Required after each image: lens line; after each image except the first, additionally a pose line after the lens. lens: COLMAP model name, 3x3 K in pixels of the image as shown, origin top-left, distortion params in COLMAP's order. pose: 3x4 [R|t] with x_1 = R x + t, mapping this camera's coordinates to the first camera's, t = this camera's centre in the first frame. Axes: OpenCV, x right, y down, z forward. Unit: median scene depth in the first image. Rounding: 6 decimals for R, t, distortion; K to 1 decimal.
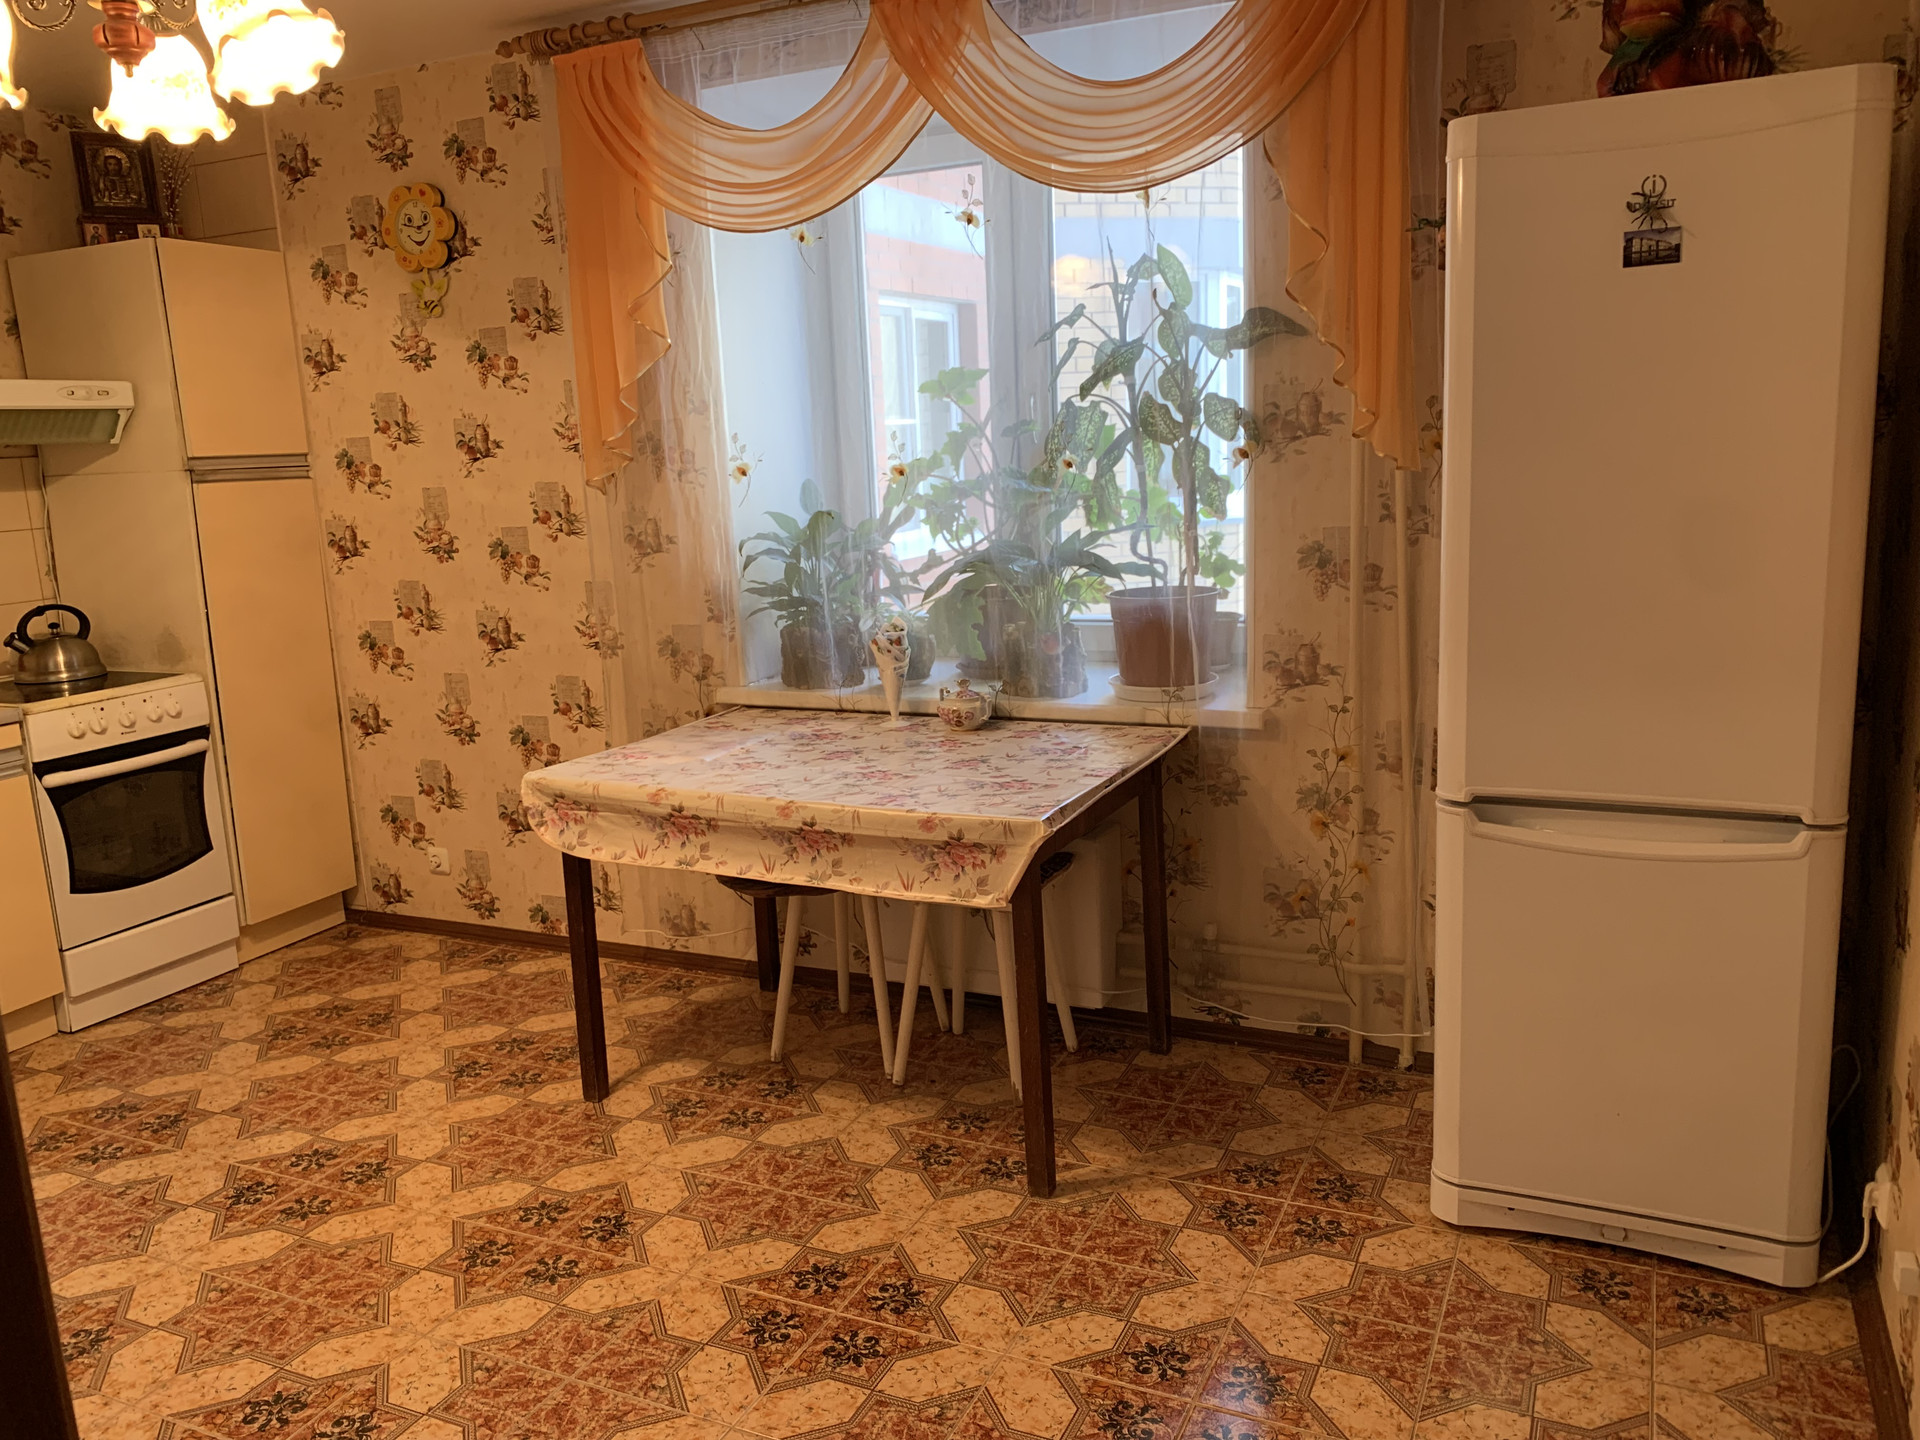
lens RADIAL K [[1499.7, 0, 967.9], [0, 1499.7, 709.8], [0, 0, 1]] dist [0.080450, -0.093196]
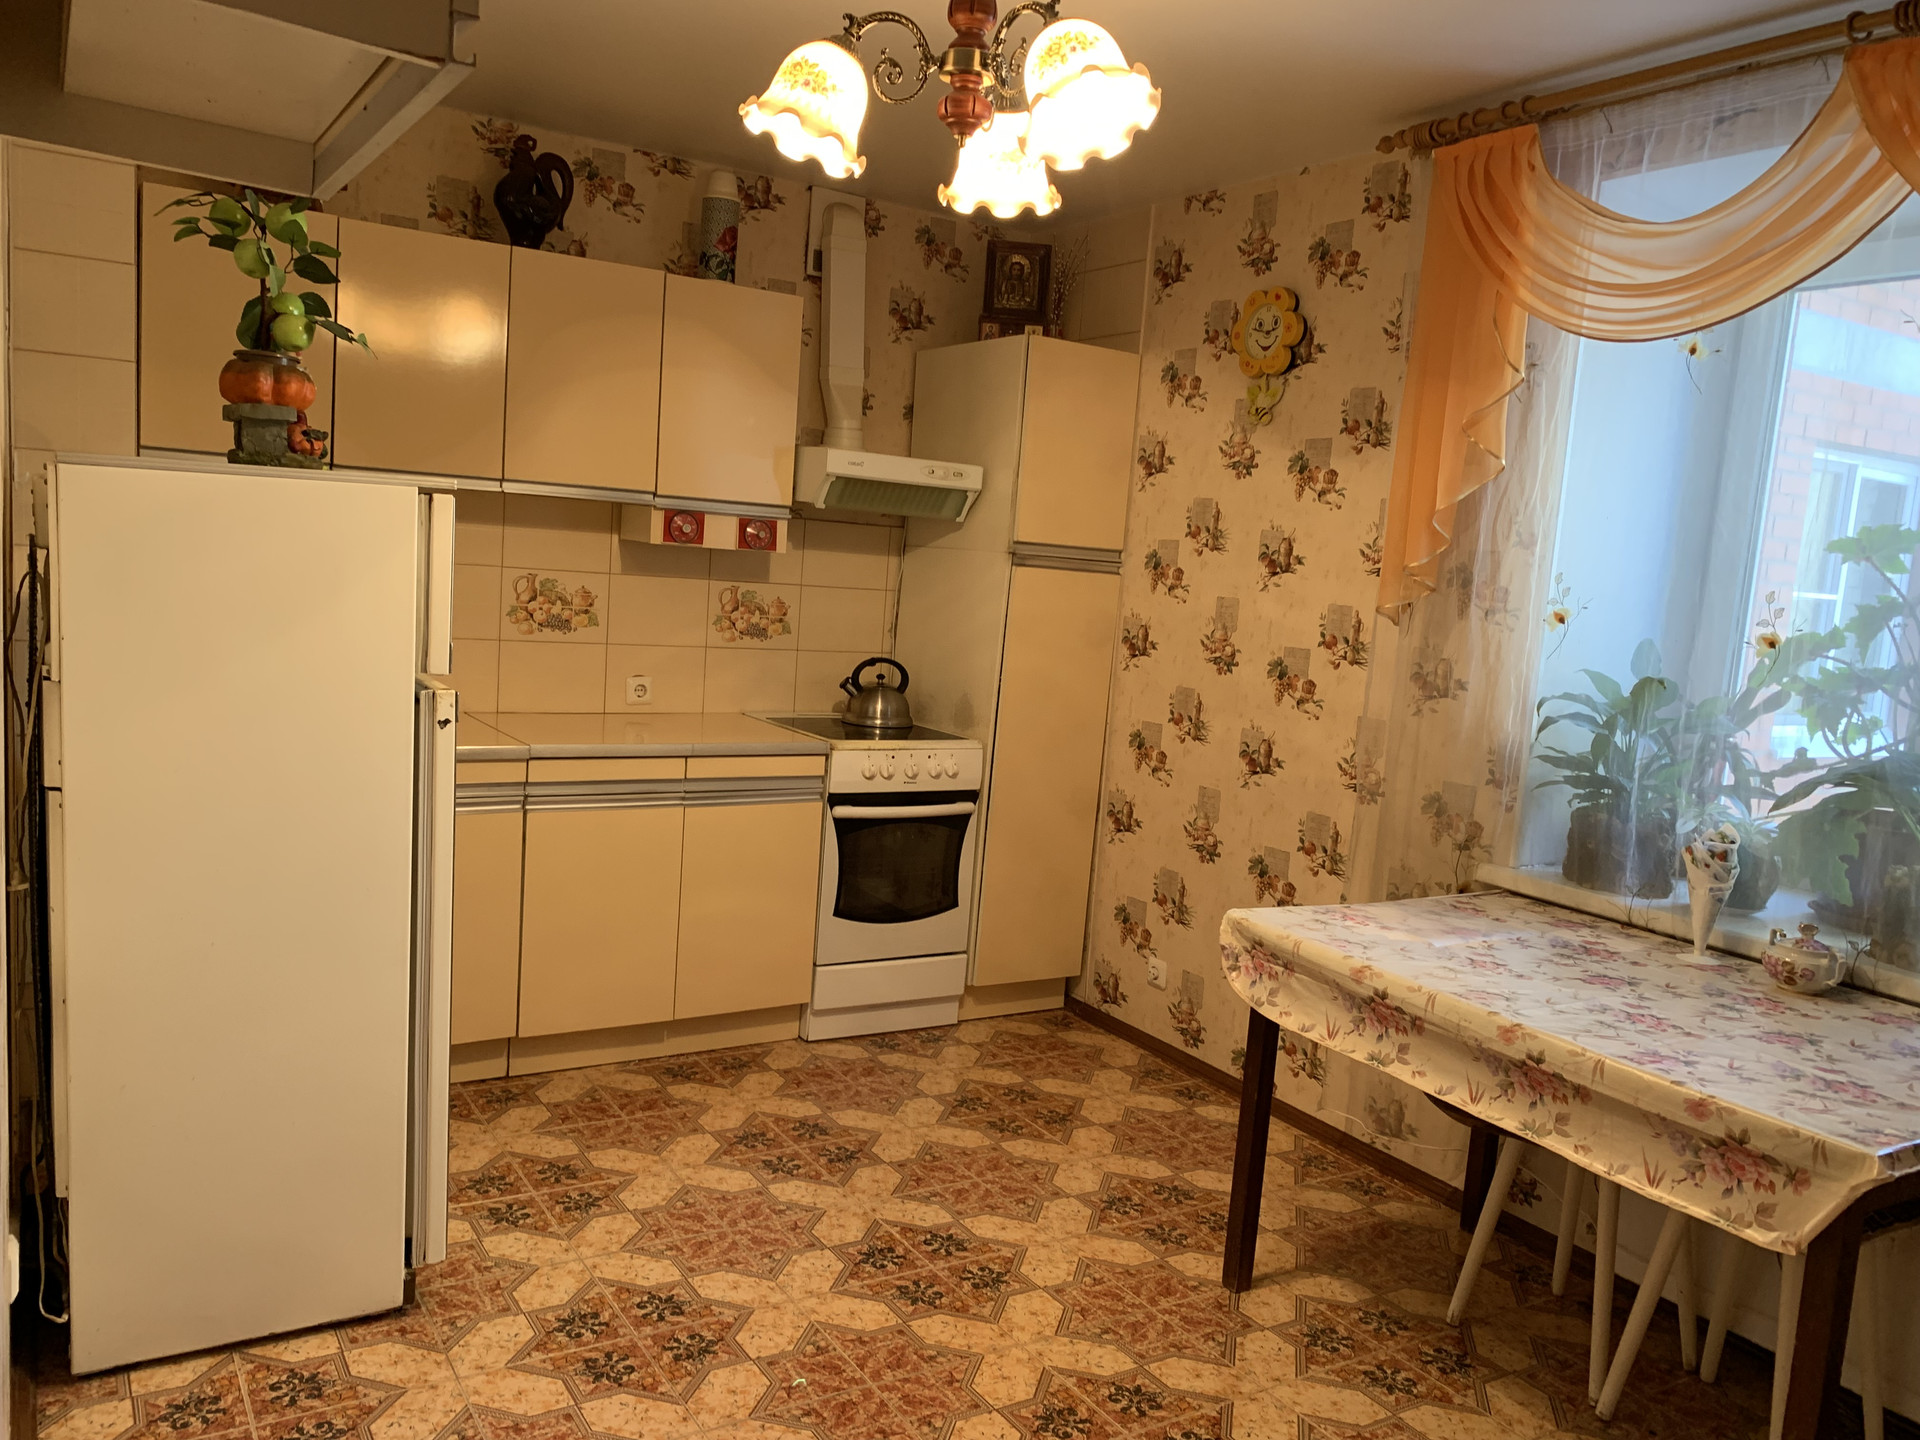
lens RADIAL K [[1463.4, 0, 953.7], [0, 1463.4, 730.4], [0, 0, 1]] dist [0.014671, -0.014392]
pose [[0.825499, 0.173303, -0.537138, 0.021451], [-0.212390, 0.977121, -0.011152, -0.015930], [0.522916, 0.123289, 0.843421, 0.139941]]
